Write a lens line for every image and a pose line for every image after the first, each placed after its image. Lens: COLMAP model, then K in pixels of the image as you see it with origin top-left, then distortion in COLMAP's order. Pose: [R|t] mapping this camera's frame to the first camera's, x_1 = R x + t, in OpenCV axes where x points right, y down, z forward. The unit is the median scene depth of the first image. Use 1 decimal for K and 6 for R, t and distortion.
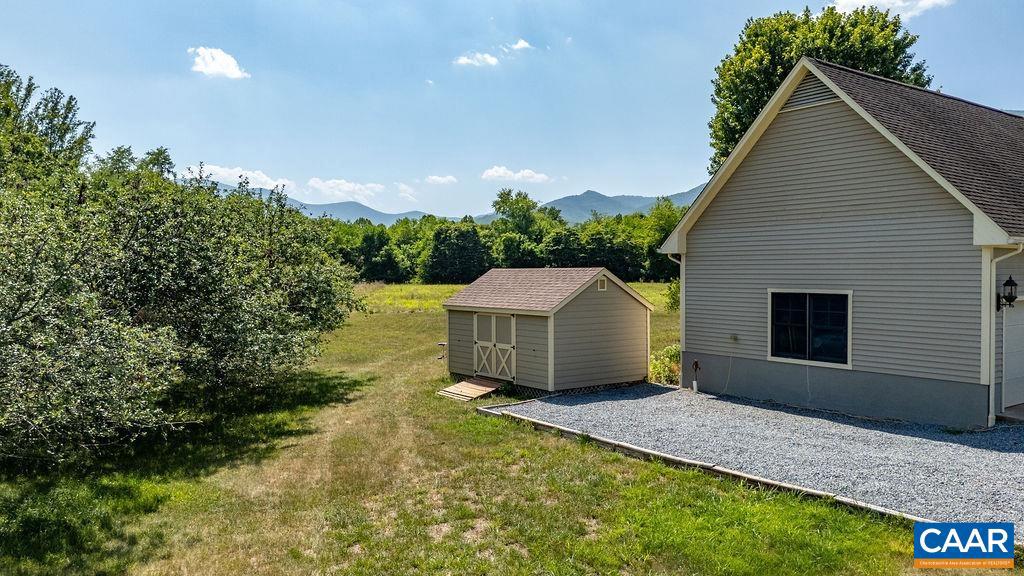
lens RADIAL K [[763.5, 0, 512.0], [0, 763.5, 288.0], [0, 0, 1]] dist [0.031597, -0.004774]
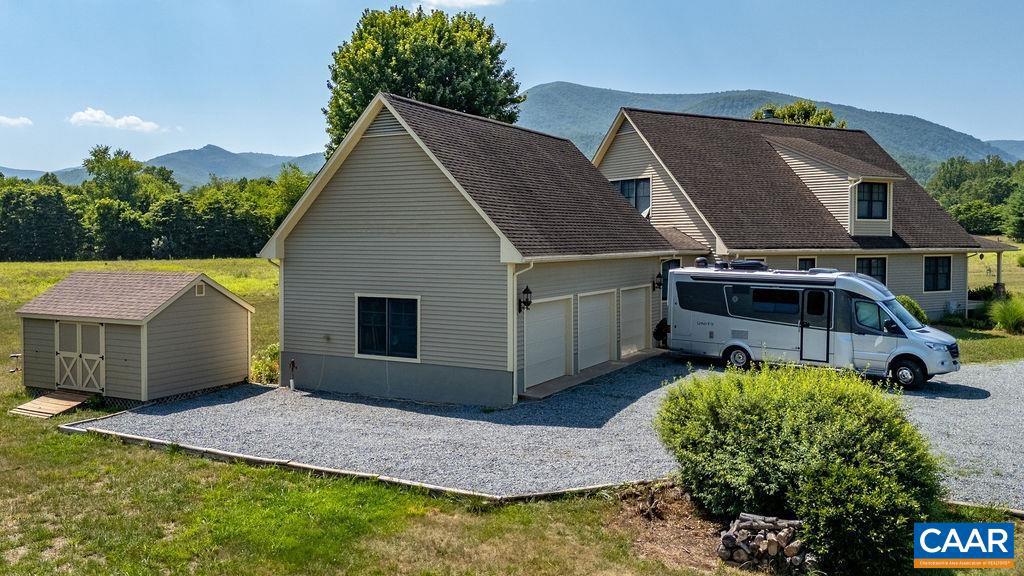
lens RADIAL K [[841.2, 0, 490.4], [0, 841.2, 246.5], [0, 0, 1]] dist [0.041539, -0.017516]
pose [[0.912945, -0.003291, 0.408068, 0.015149], [0.008465, 0.999905, -0.010873, -0.055937], [-0.407994, 0.013380, 0.912887, -0.214902]]
